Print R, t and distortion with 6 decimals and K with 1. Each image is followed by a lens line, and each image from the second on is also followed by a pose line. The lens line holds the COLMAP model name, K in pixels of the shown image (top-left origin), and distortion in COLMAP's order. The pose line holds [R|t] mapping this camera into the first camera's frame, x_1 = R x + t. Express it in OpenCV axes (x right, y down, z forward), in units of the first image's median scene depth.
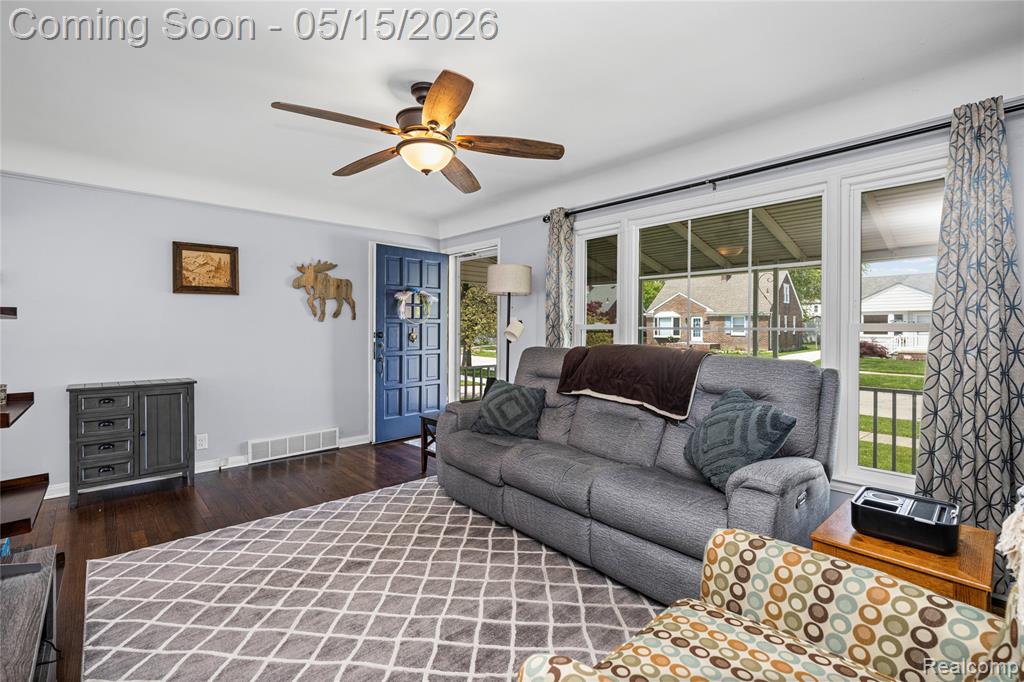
lens RADIAL K [[461.2, 0, 506.8], [0, 461.2, 331.3], [0, 0, 1]] dist [0.007673, 0.000440]
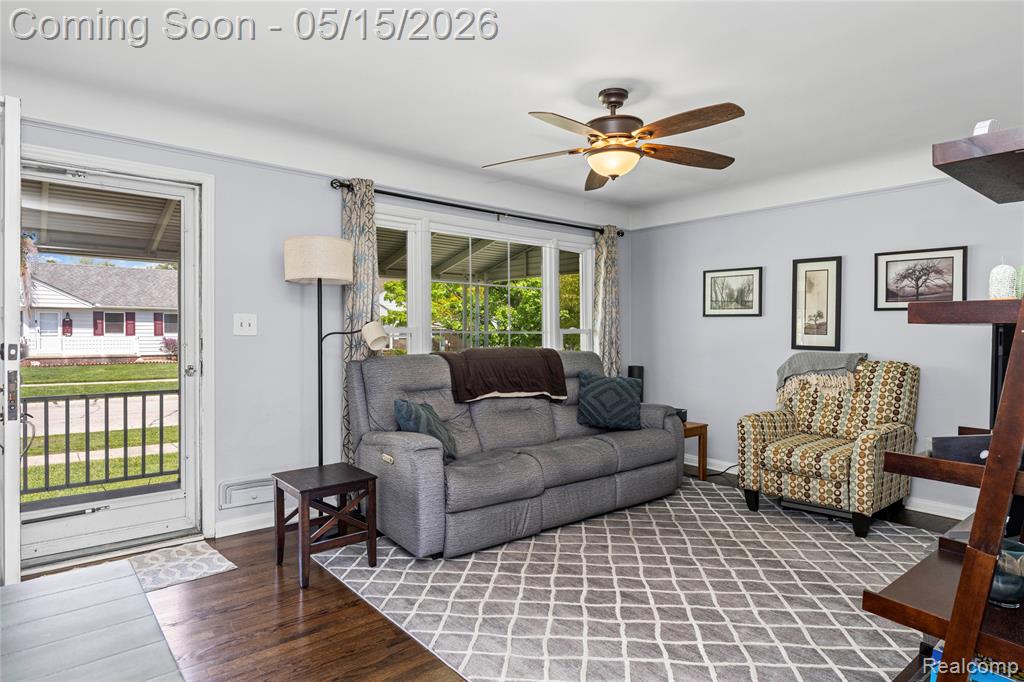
lens RADIAL K [[577.2, 0, 512.0], [0, 577.2, 341.0], [0, 0, 1]] dist [0.002459, 0.000323]
pose [[0.025621, -0.018085, 0.999508, -0.953571], [0.000793, 0.999836, 0.018071, -0.009260], [-0.999671, 0.000330, 0.025631, 0.793869]]
